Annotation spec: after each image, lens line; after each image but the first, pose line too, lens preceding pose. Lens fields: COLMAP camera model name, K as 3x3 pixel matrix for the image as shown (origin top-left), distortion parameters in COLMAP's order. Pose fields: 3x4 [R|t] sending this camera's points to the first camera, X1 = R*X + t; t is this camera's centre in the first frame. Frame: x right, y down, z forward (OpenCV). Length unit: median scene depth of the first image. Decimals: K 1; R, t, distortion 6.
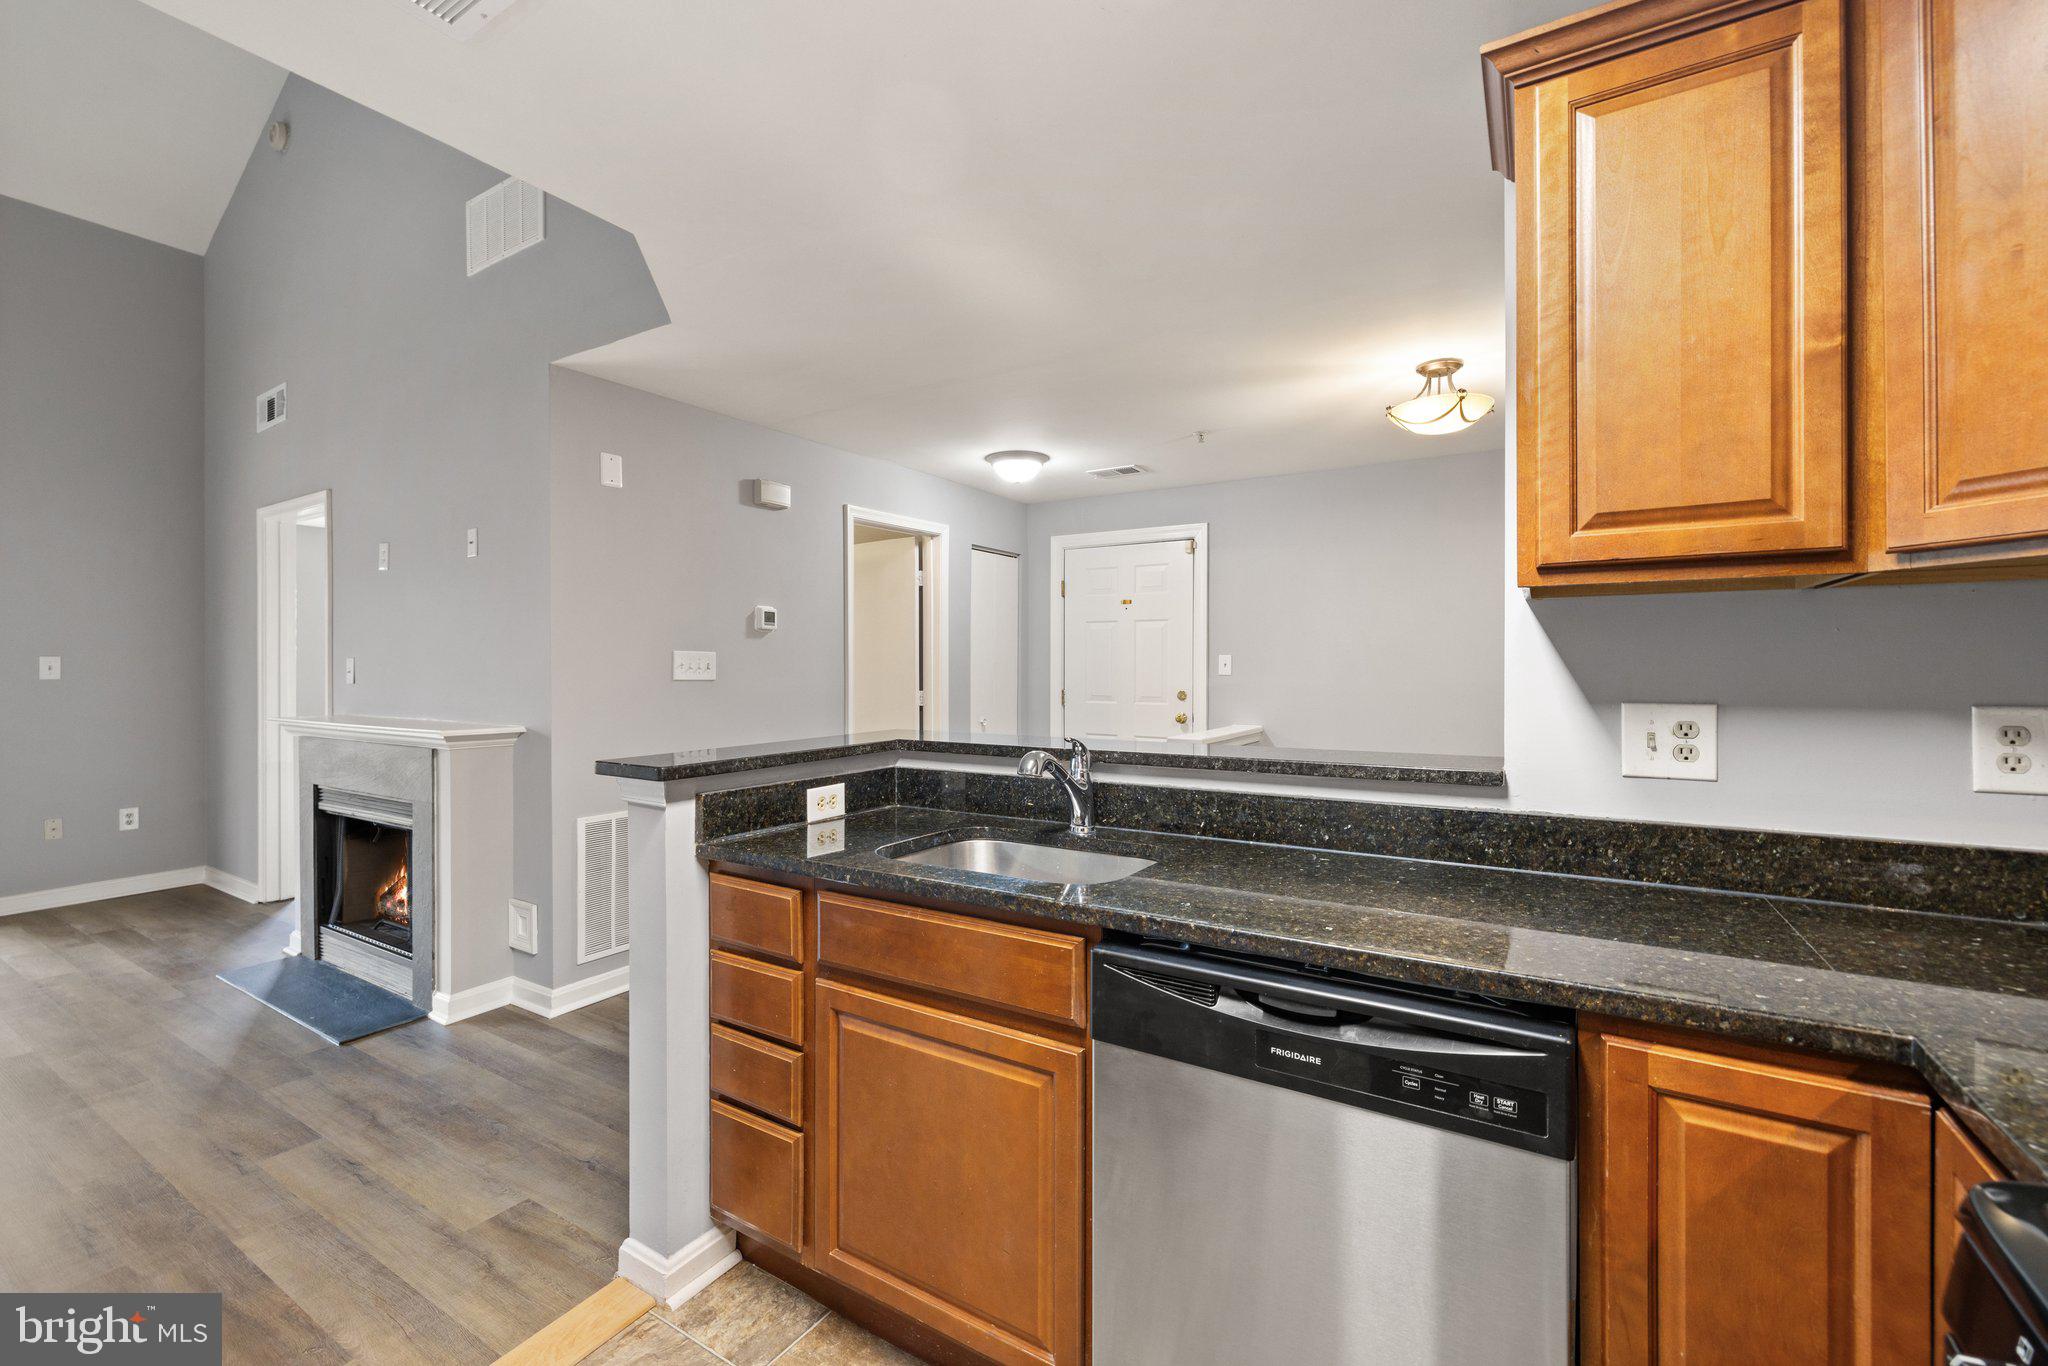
lens RADIAL K [[871.6, 0, 1013.3], [0, 871.6, 674.5], [0, 0, 1]] dist [-0.000451, 0.000530]
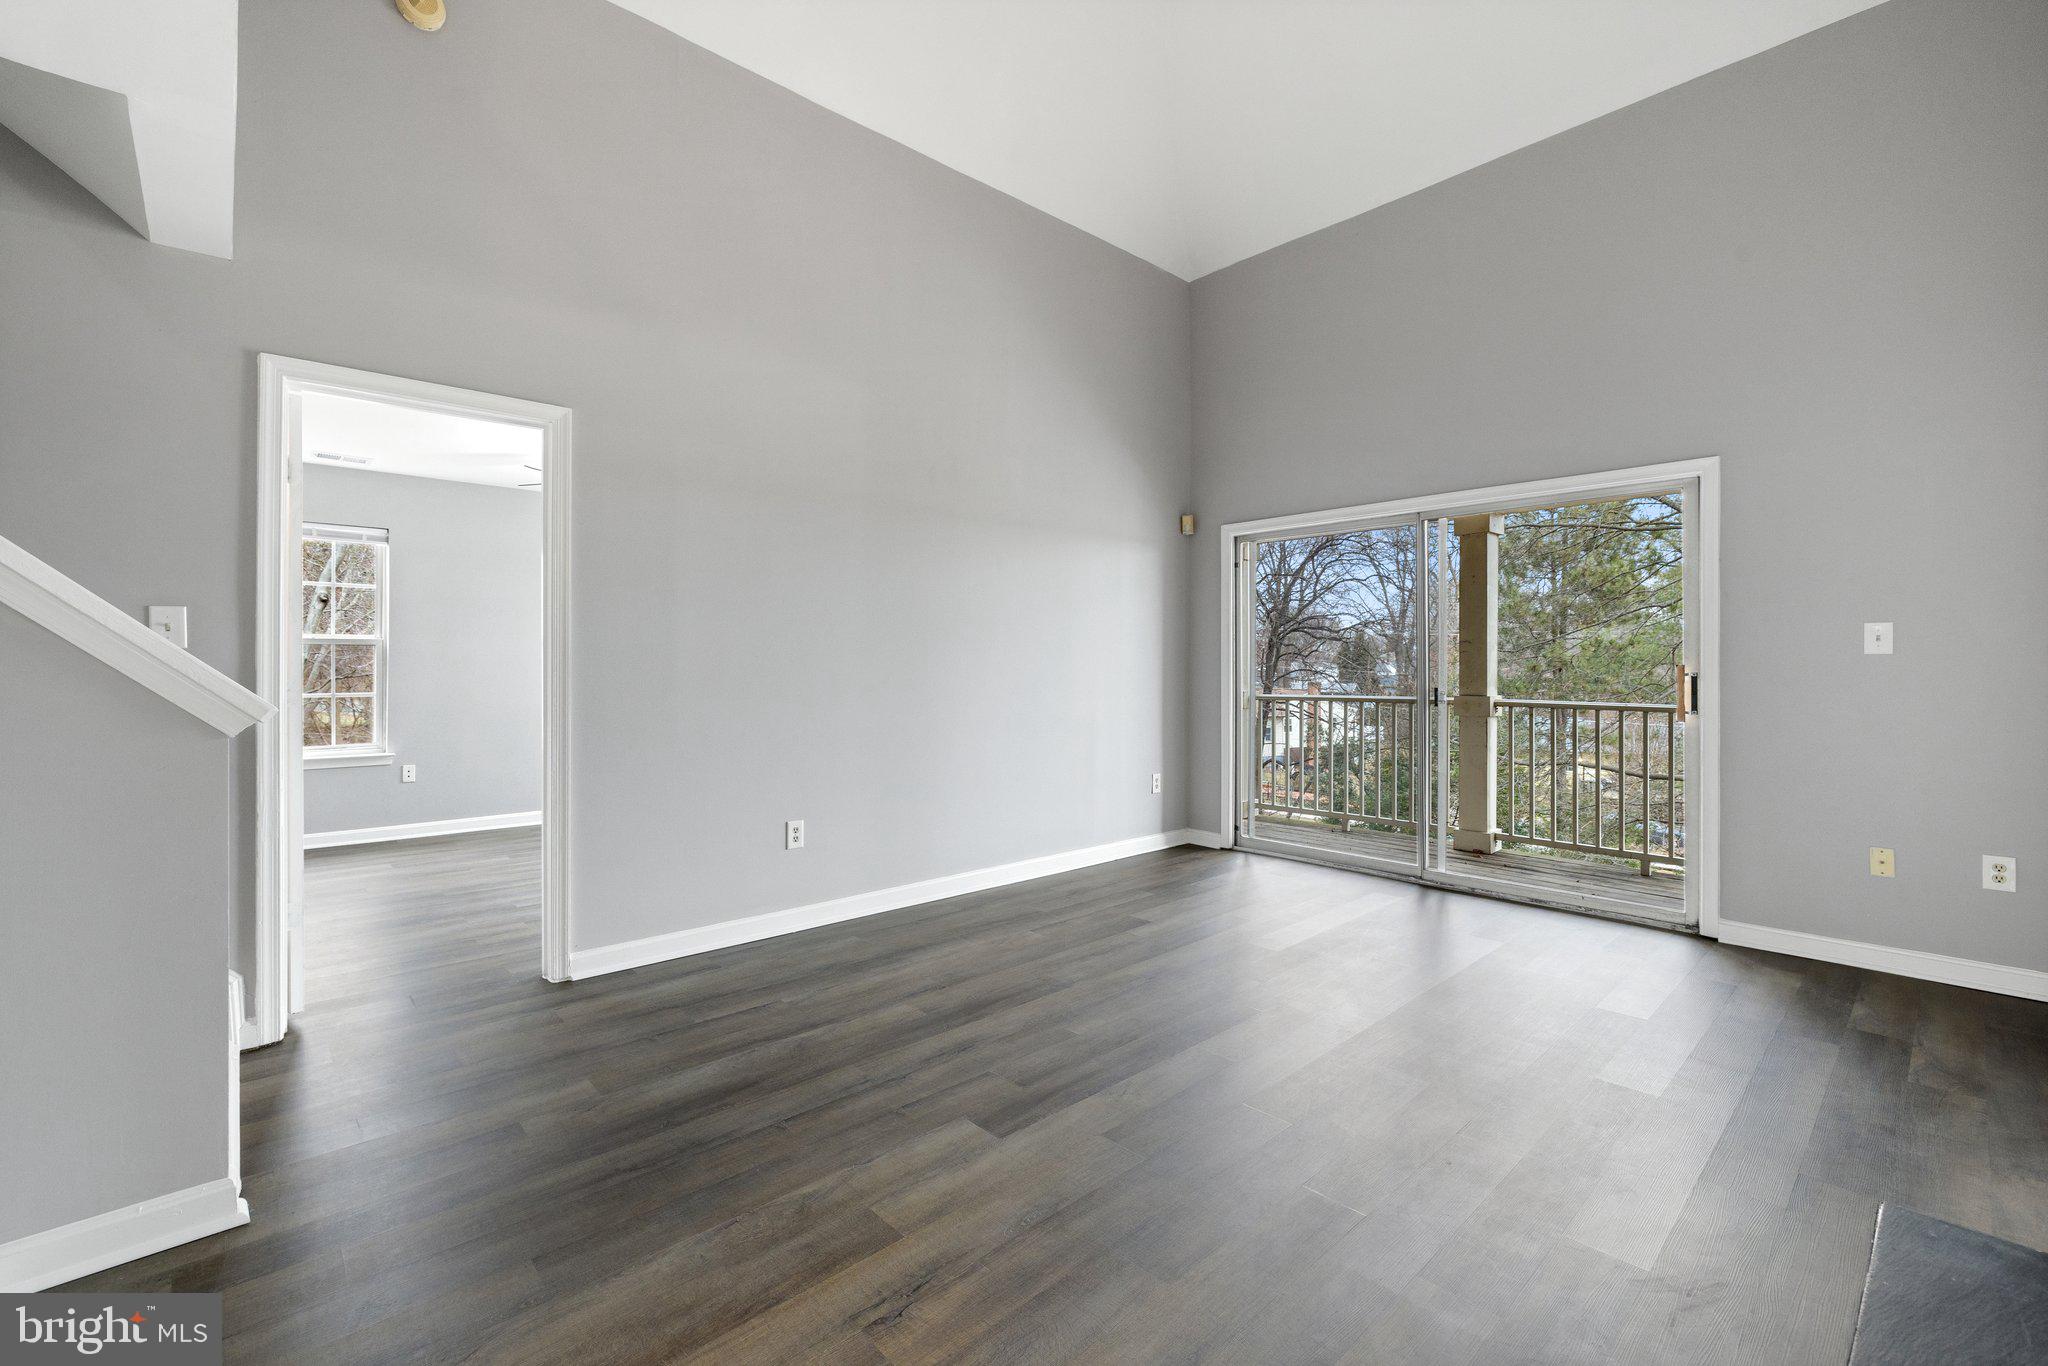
lens RADIAL K [[870.0, 0, 992.4], [0, 870.0, 668.0], [0, 0, 1]] dist [-0.002419, -0.000033]
pose [[-0.285840, 0.003885, -0.958269, -0.491590], [-0.010440, 0.999920, 0.007168, 0.047094], [0.958220, 0.012053, -0.285777, 1.173097]]
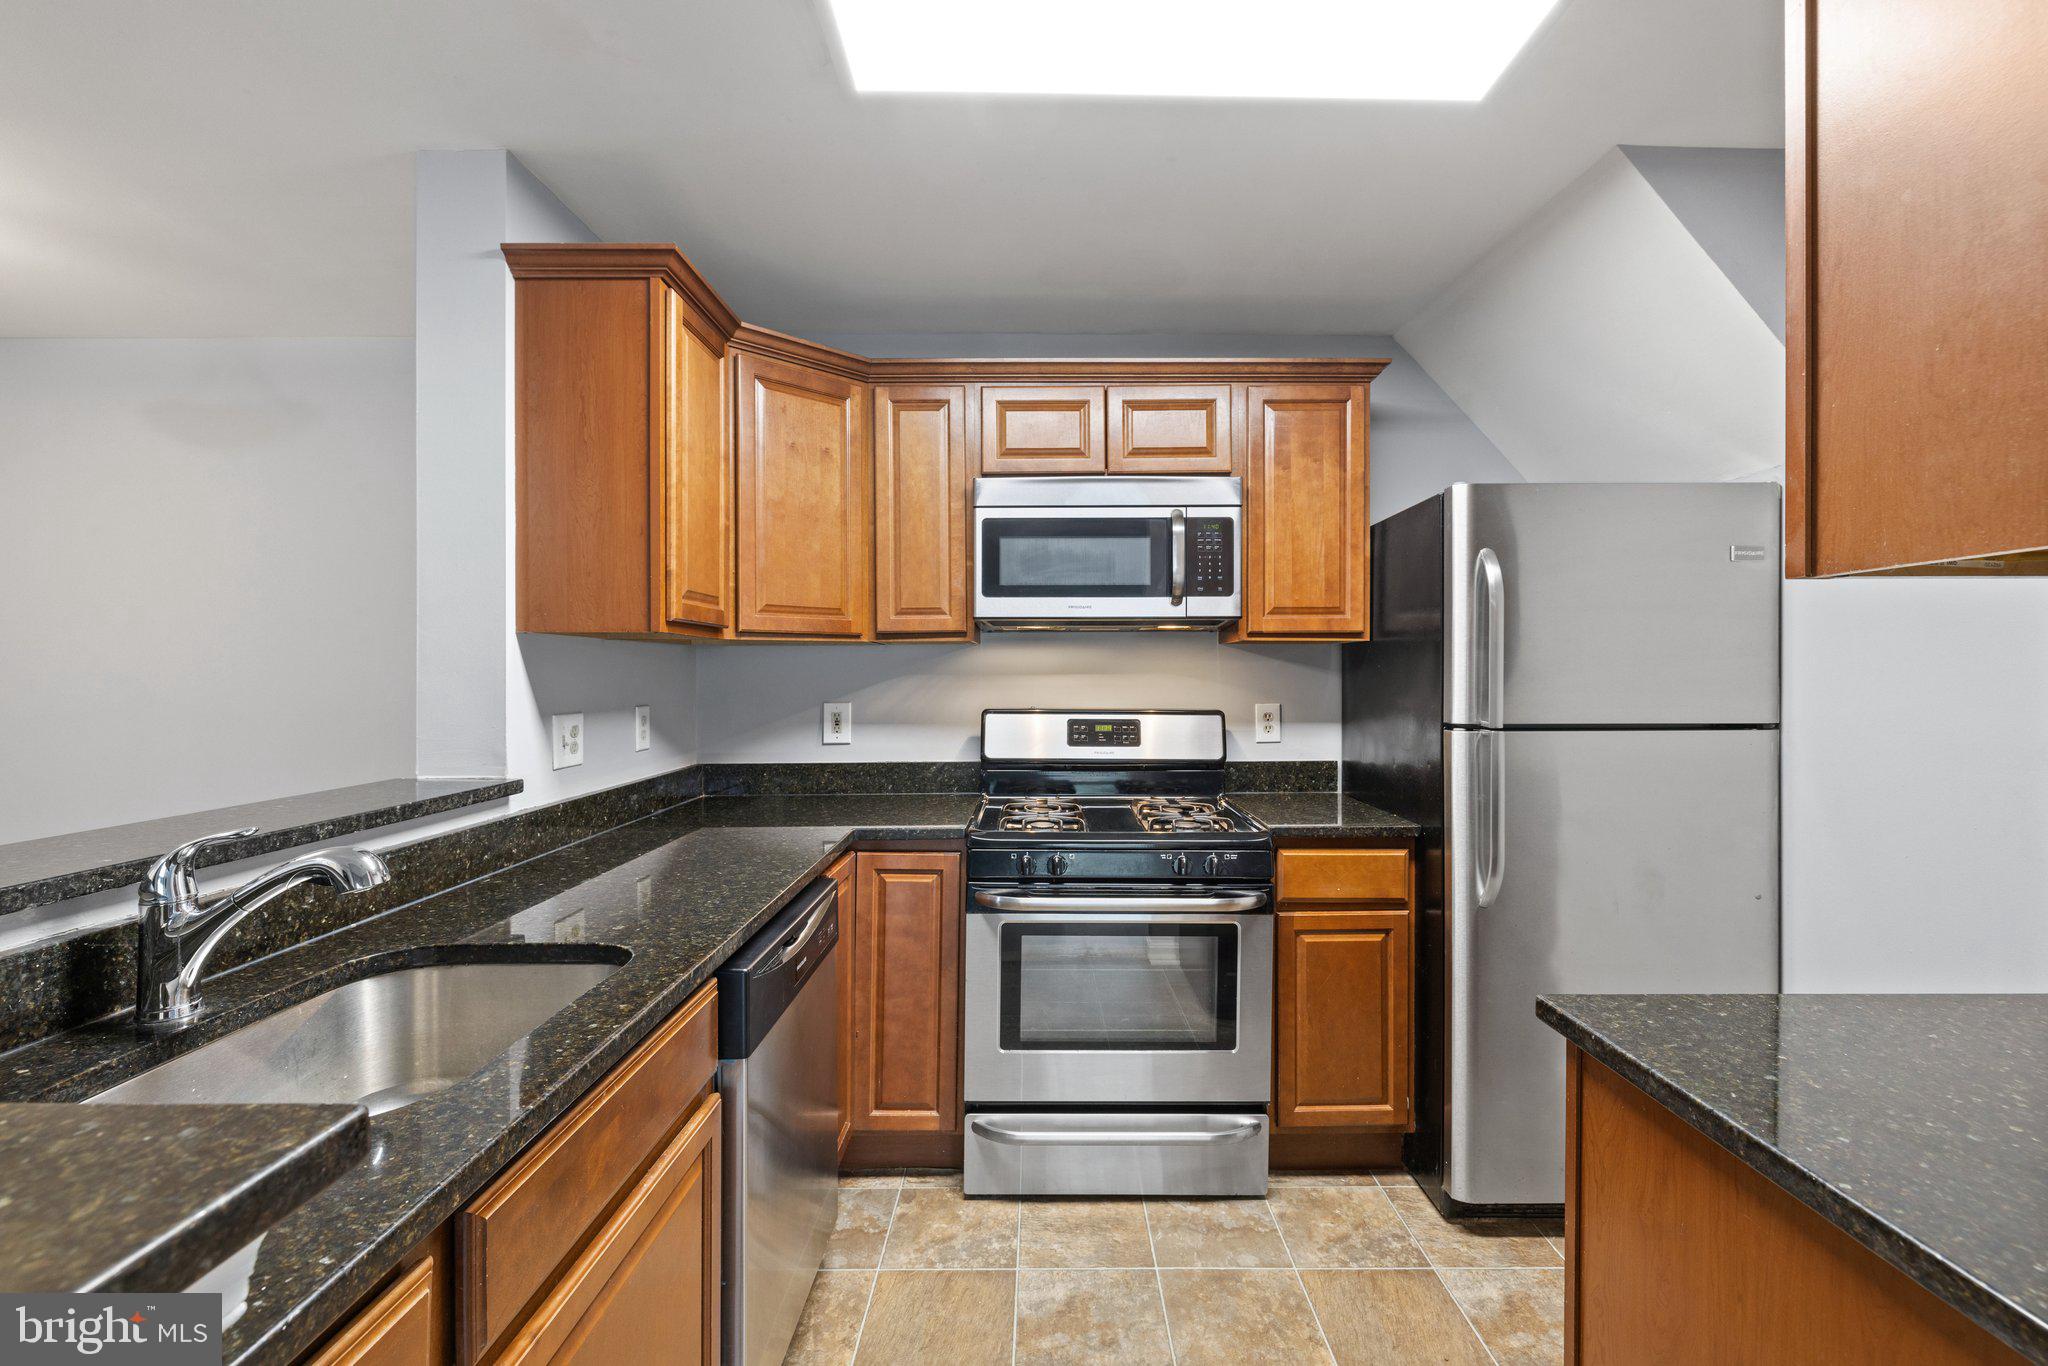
lens RADIAL K [[886.6, 0, 1057.5], [0, 886.6, 673.7], [0, 0, 1]] dist [-0.000670, 0.000156]
pose [[-0.544832, 0.003097, 0.838540, -0.663877], [0.010603, 0.999939, 0.003196, -0.020541], [-0.838478, 0.010632, -0.544831, 0.851252]]
